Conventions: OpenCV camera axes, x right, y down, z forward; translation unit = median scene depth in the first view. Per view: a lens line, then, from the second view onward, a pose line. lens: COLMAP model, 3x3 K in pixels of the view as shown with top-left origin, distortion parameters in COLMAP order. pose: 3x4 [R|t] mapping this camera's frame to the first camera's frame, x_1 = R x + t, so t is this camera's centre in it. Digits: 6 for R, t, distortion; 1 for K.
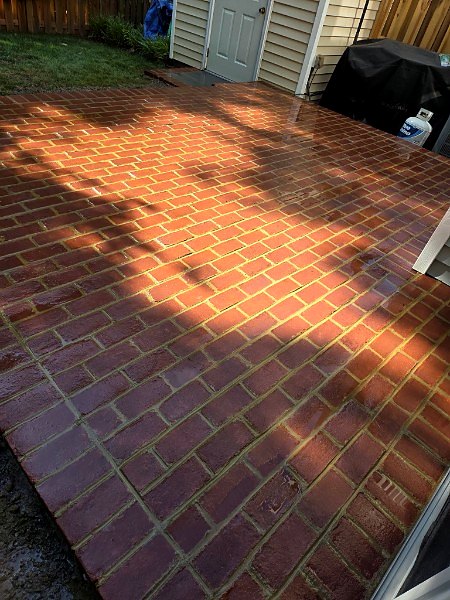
lens RADIAL K [[397.6, 0, 225.0], [0, 397.6, 300.0], [0, 0, 1]] dist [-0.008199, -0.000603]
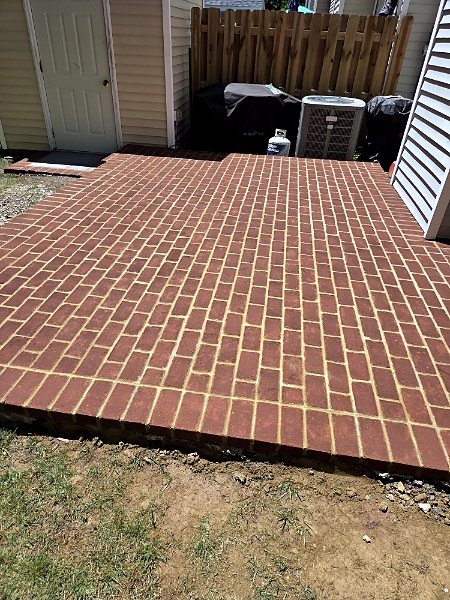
lens RADIAL K [[397.6, 0, 225.0], [0, 397.6, 300.0], [0, 0, 1]] dist [-0.008199, -0.000603]
pose [[0.783673, -0.444280, 0.434133, -0.398851], [0.471168, 0.880588, 0.050643, -0.149555], [-0.404792, 0.164862, 0.899424, 0.036242]]
